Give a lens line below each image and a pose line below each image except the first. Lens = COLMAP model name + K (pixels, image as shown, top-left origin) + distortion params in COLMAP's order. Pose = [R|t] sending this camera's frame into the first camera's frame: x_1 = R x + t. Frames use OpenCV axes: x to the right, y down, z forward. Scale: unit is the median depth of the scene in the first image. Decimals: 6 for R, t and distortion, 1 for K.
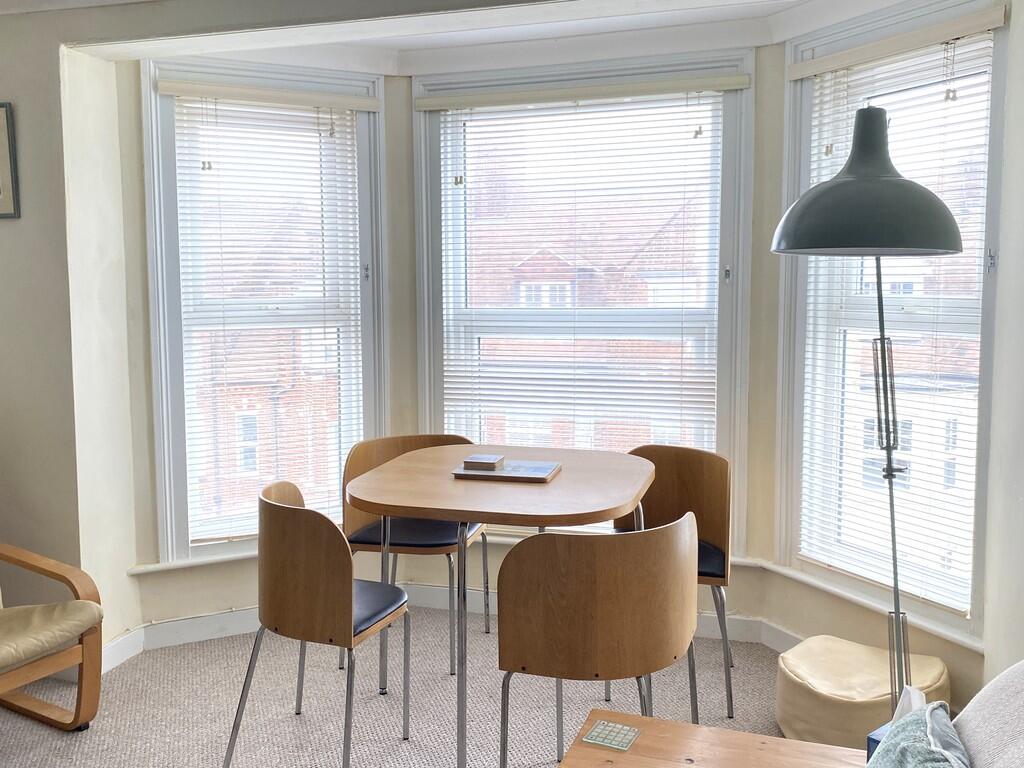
lens RADIAL K [[1007.7, 0, 512.4], [0, 1007.7, 380.6], [0, 0, 1]] dist [0.018954, 0.000000]
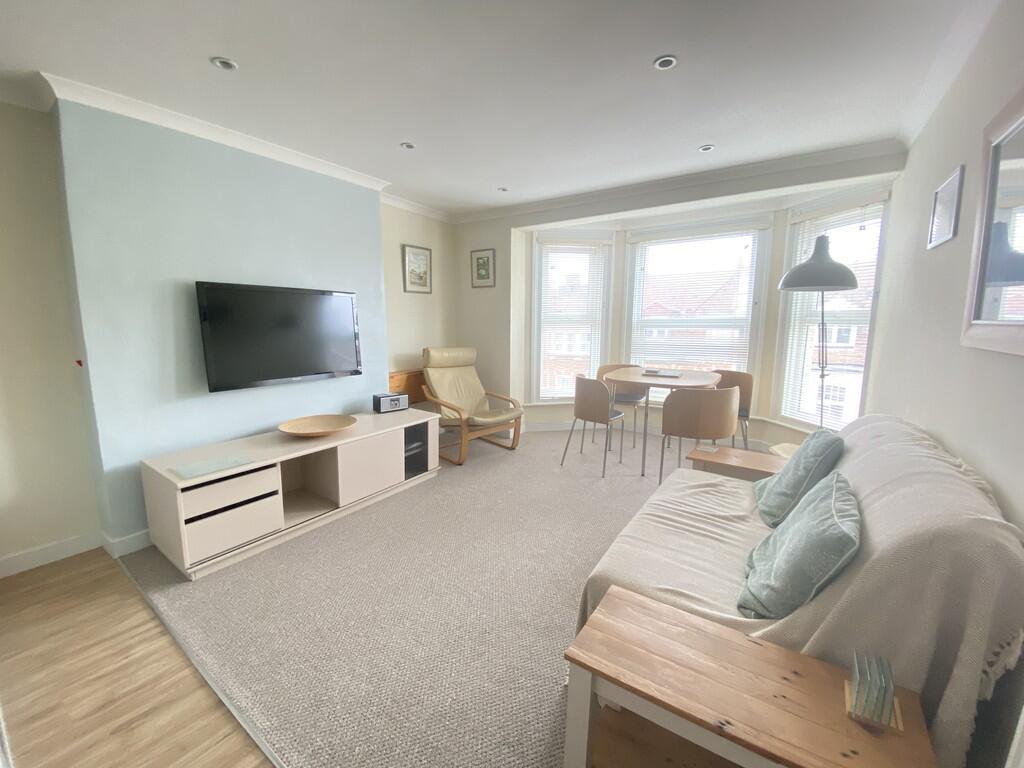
lens RADIAL K [[420.6, 0, 494.0], [0, 420.6, 384.0], [0, 0, 1]] dist [-0.022599, -0.000578]
pose [[0.944963, 0.051316, -0.323128, -0.068749], [-0.031390, 0.997287, 0.066581, 0.055329], [0.325668, -0.052774, 0.944010, -0.240814]]
